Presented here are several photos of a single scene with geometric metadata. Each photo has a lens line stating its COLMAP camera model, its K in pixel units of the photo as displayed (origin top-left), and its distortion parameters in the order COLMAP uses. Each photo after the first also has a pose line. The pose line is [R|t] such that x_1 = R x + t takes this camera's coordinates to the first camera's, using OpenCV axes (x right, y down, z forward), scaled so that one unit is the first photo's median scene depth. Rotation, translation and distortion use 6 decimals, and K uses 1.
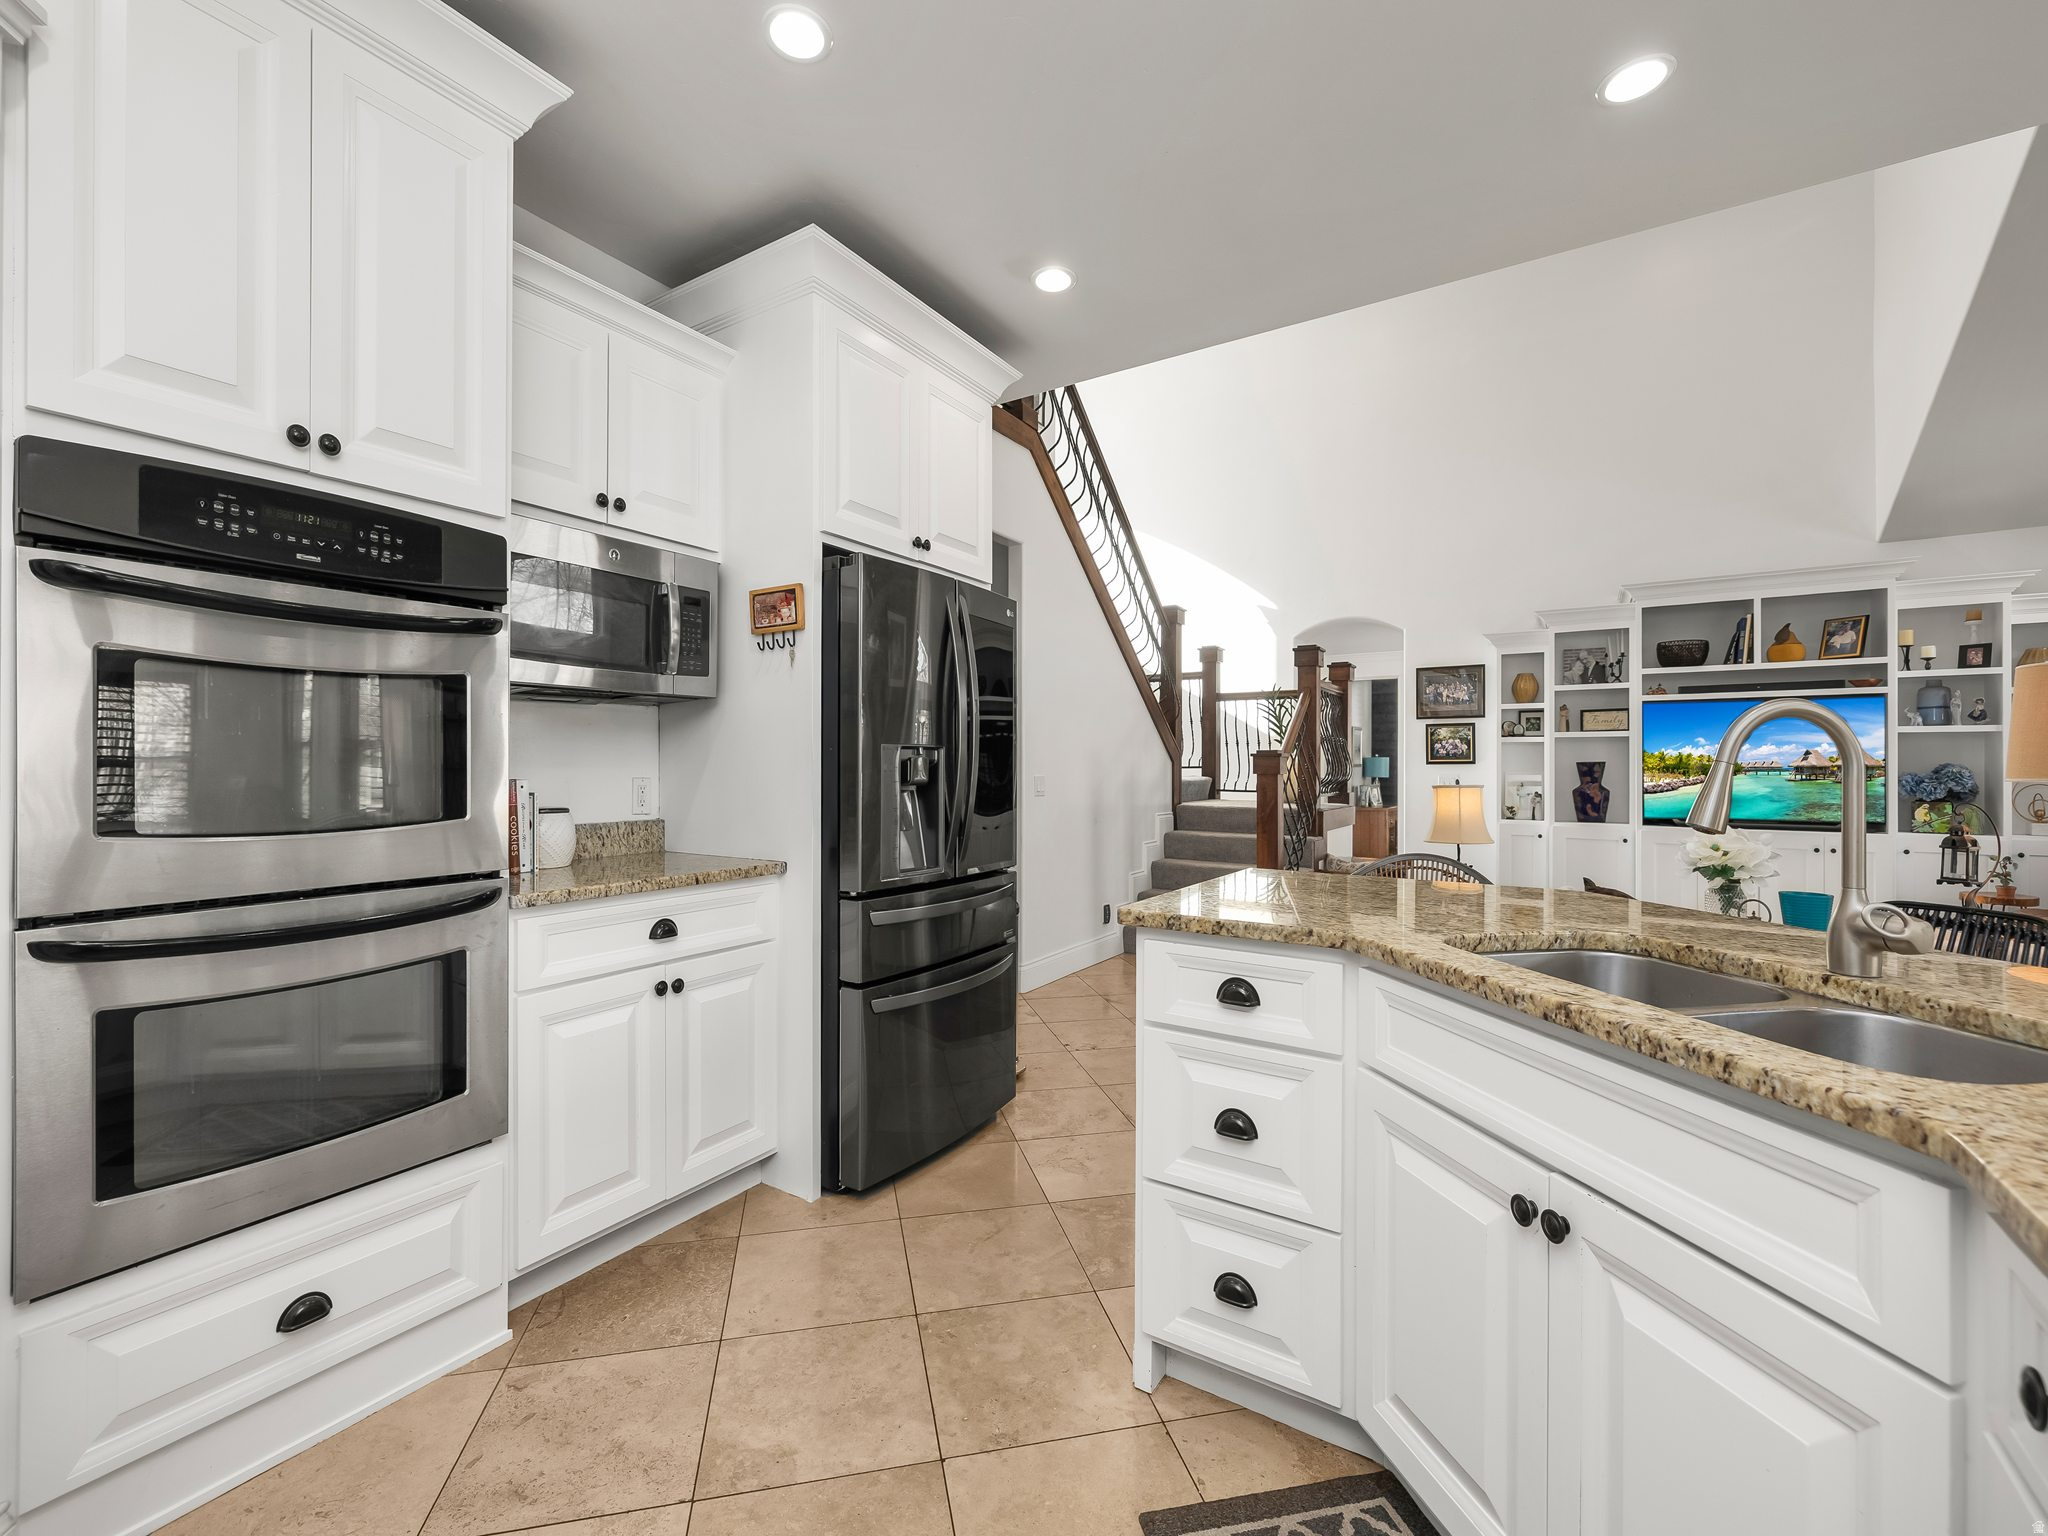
lens RADIAL K [[867.1, 0, 1011.3], [0, 867.1, 768.3], [0, 0, 1]] dist [0.001603, 0.000266]
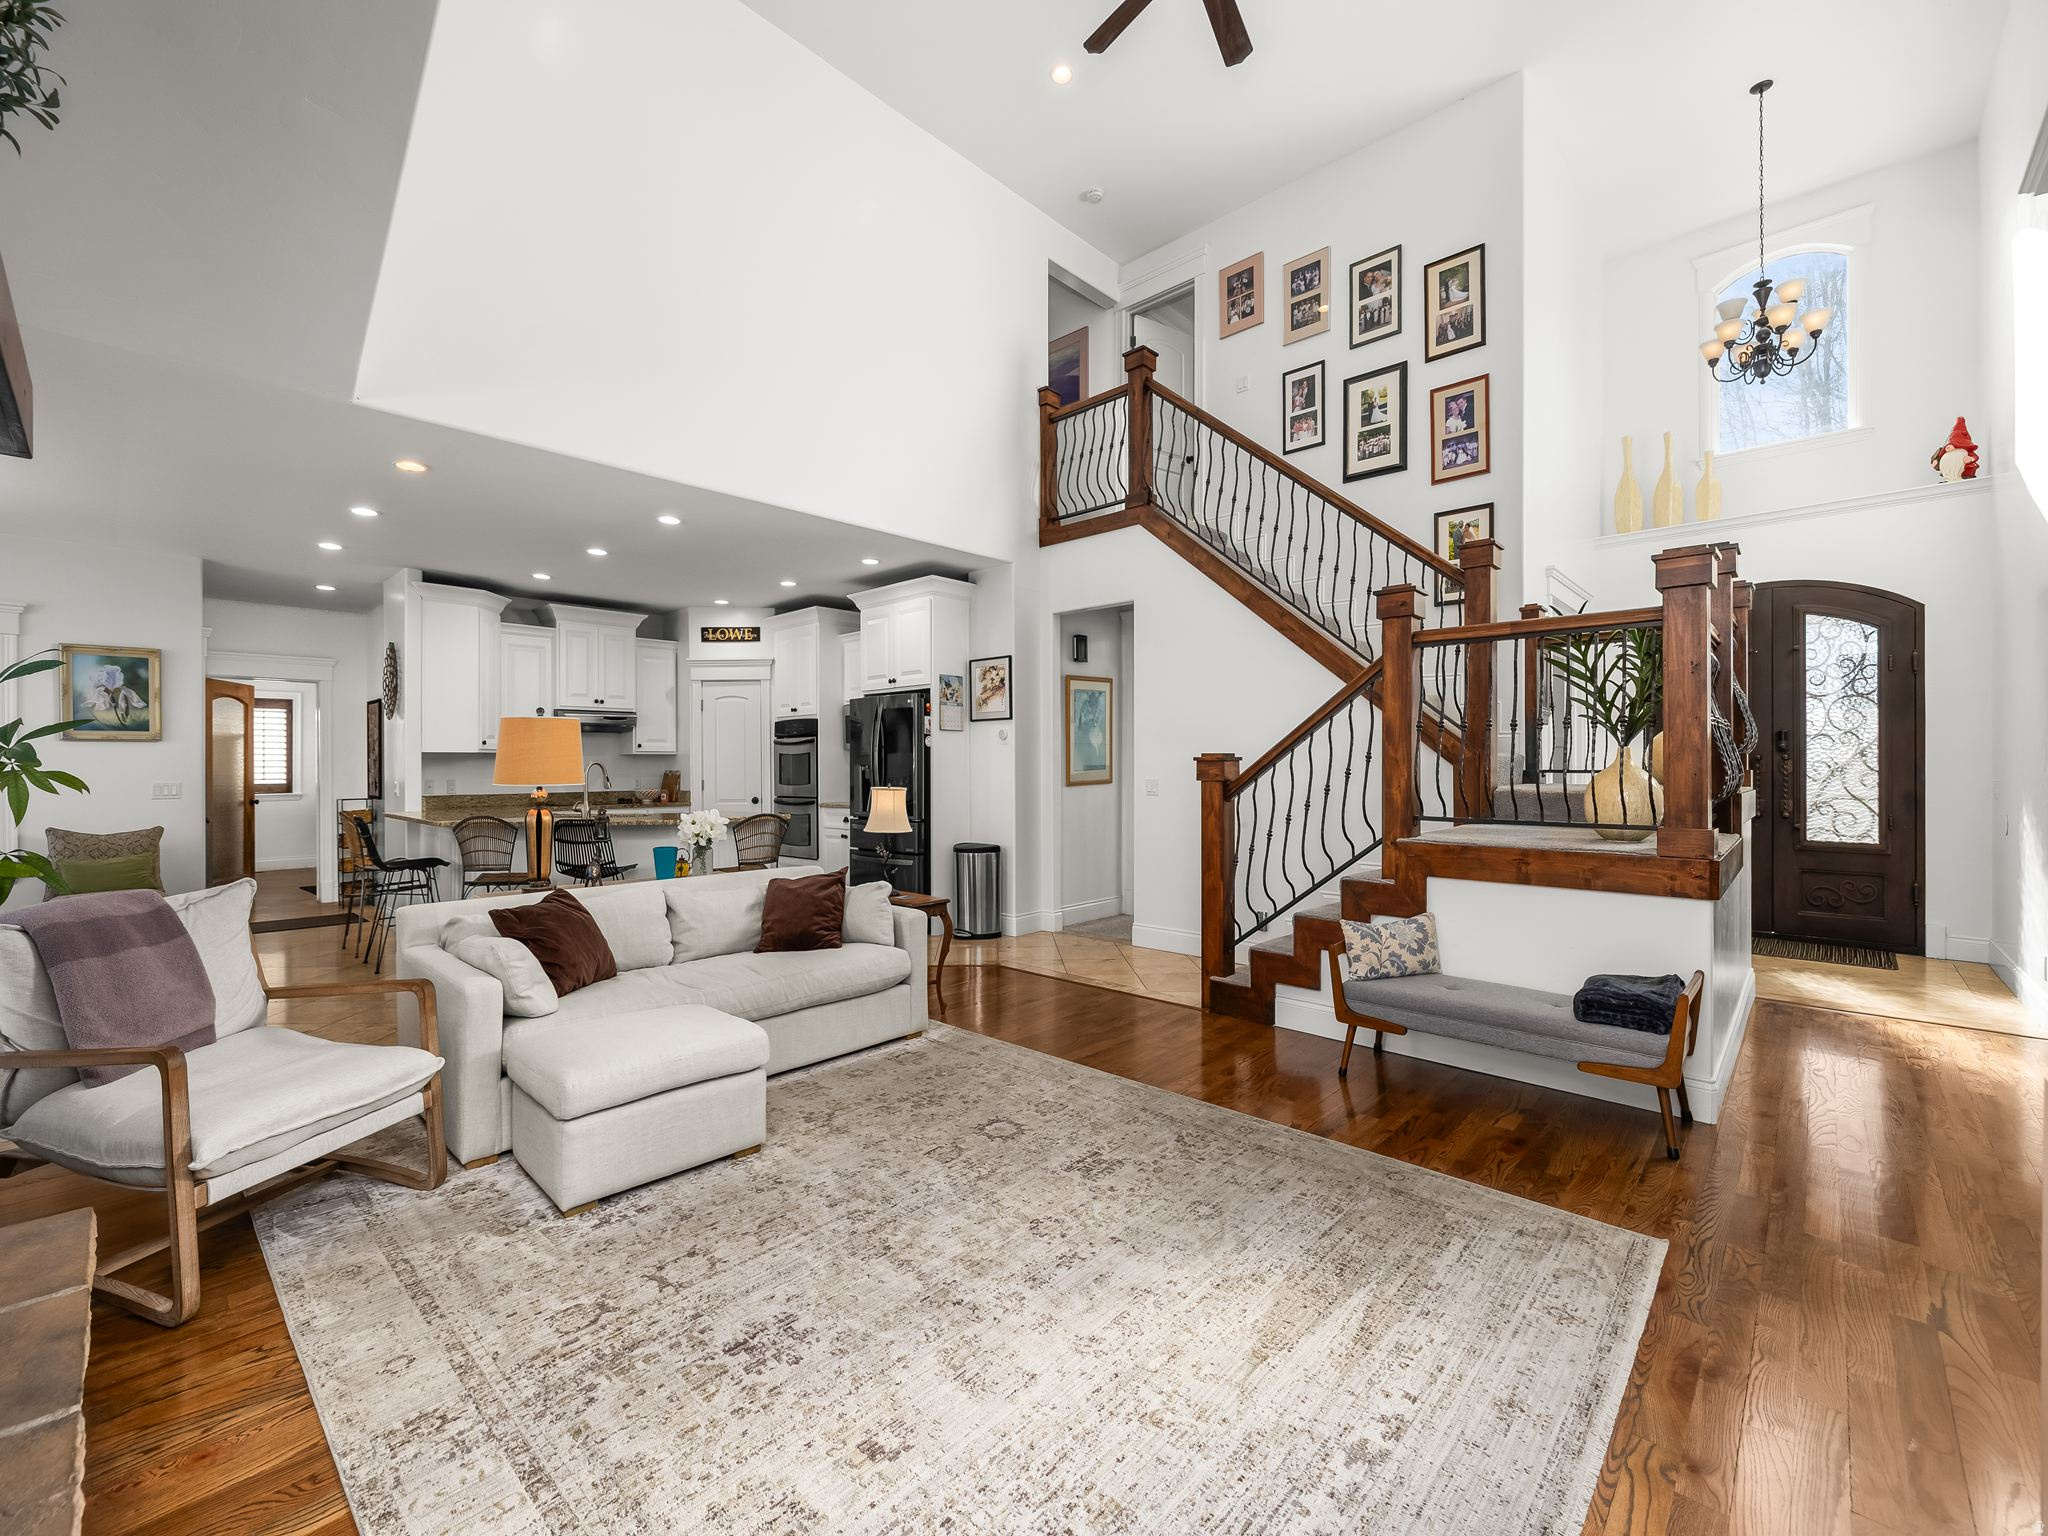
lens RADIAL K [[859.4, 0, 1014.8], [0, 859.4, 758.5], [0, 0, 1]] dist [0.000922, 0.000220]
pose [[-0.184400, -0.011914, -0.982779, 0.922251], [0.002339, 0.999918, -0.012560, -0.004132], [0.982848, -0.004614, -0.184357, 0.746246]]
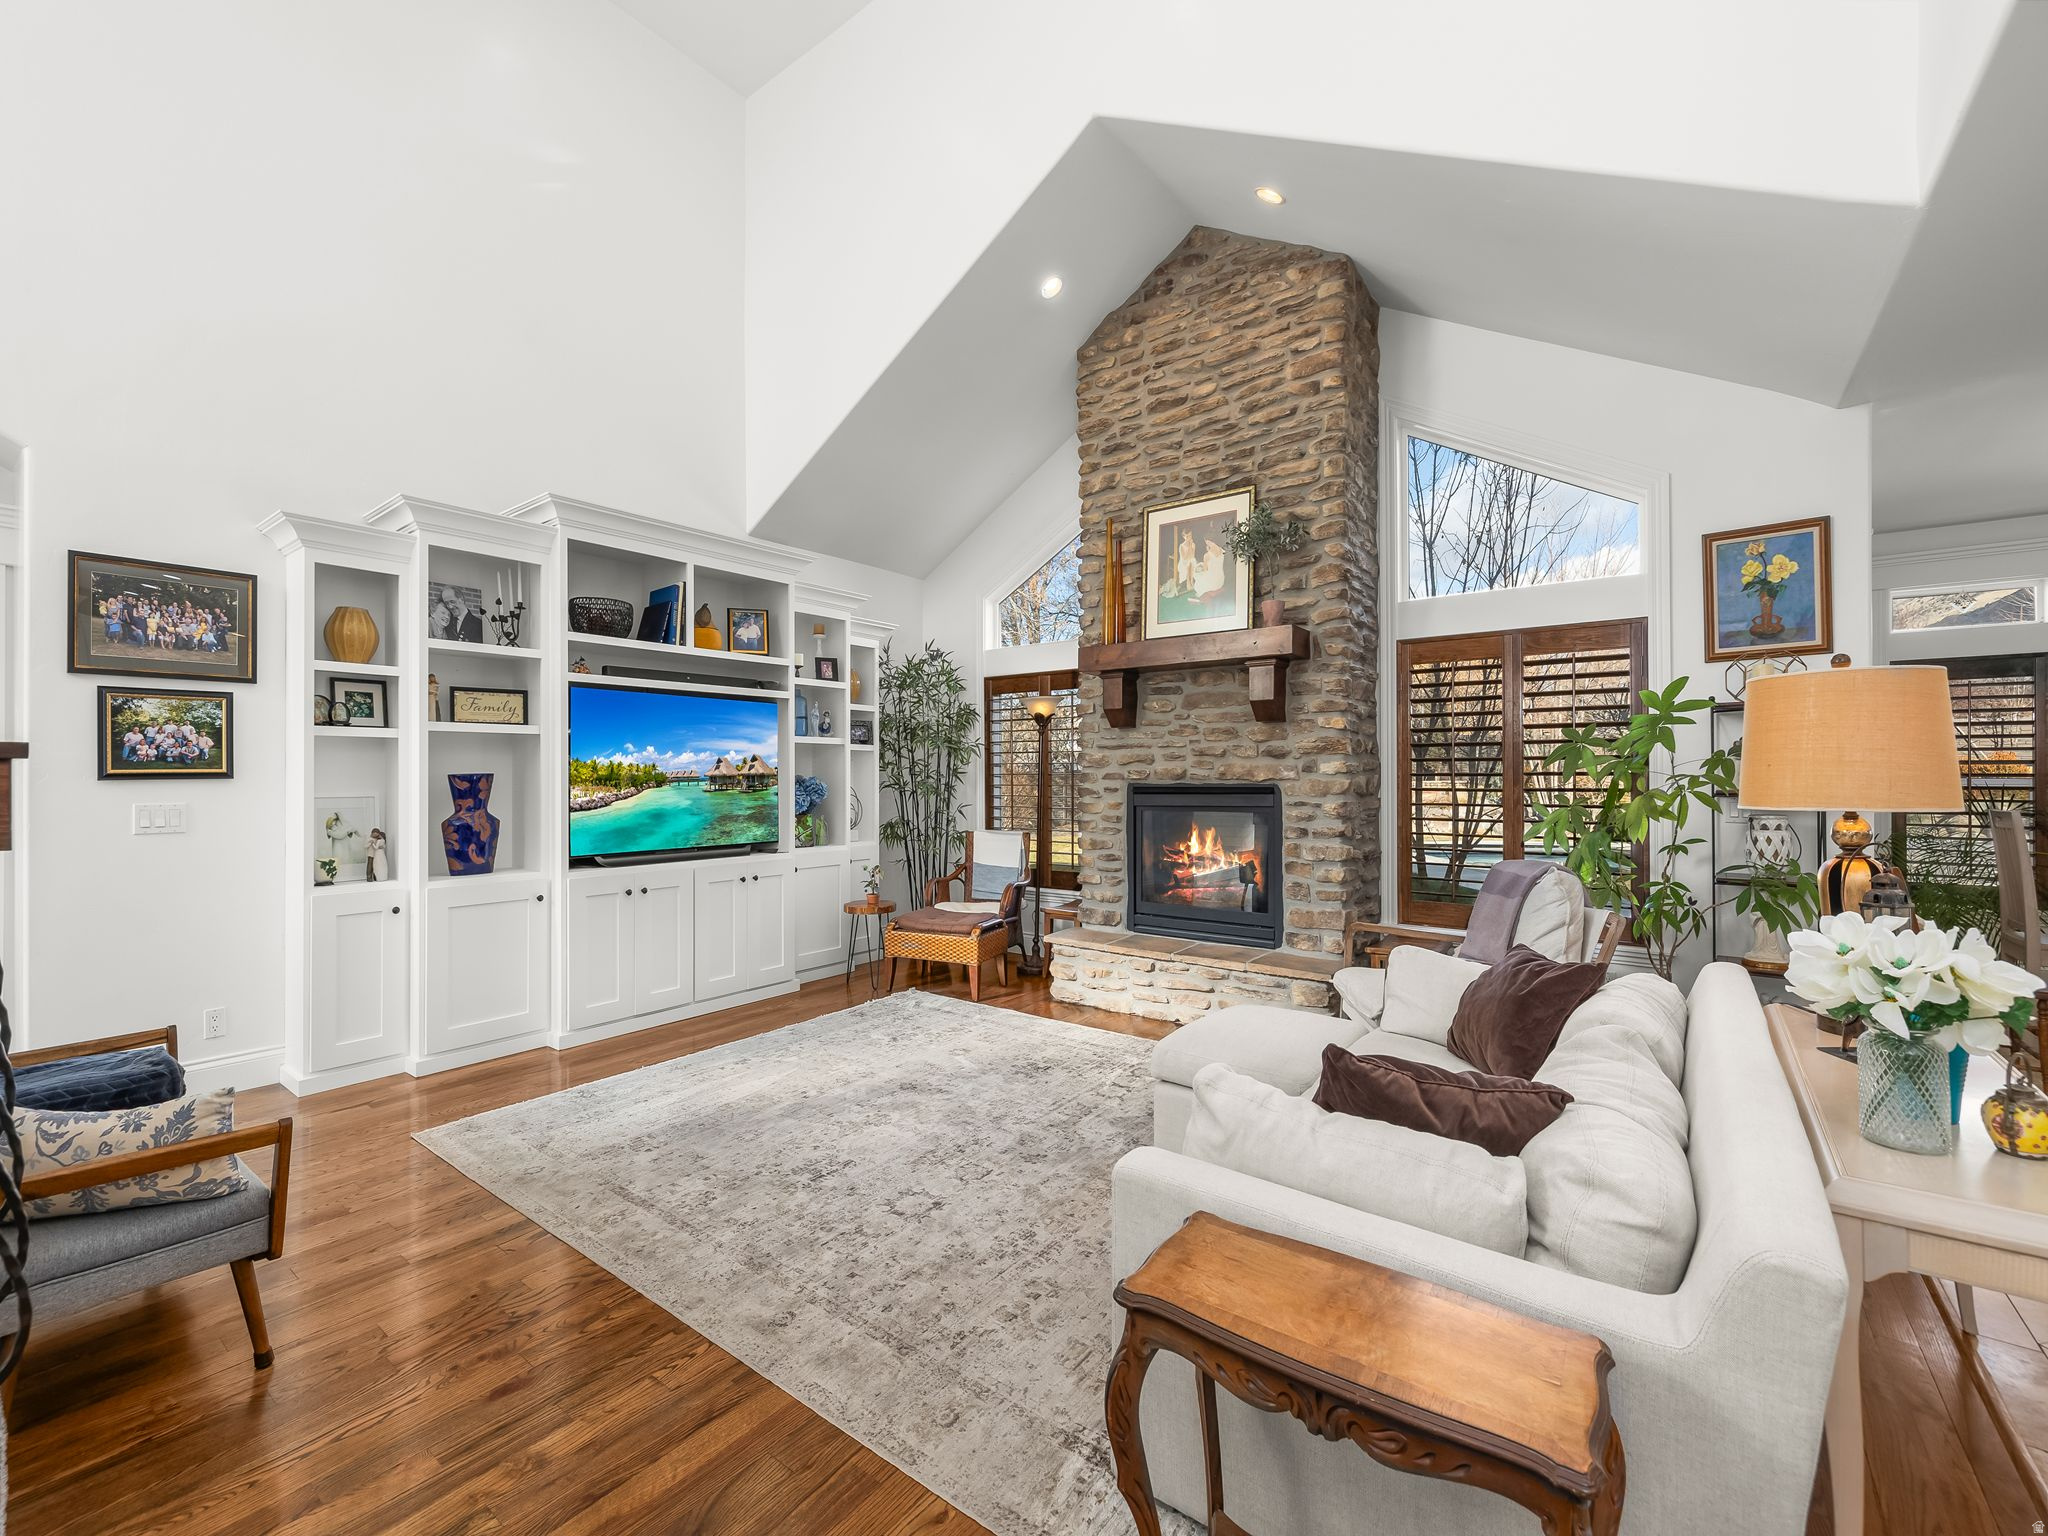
lens RADIAL K [[867.1, 0, 1011.3], [0, 867.1, 768.3], [0, 0, 1]] dist [0.001603, 0.000266]
pose [[0.086492, 0.002376, 0.996250, 0.099348], [0.003617, 0.999990, -0.002699, -0.008325], [-0.996246, 0.003836, 0.086482, 0.578332]]
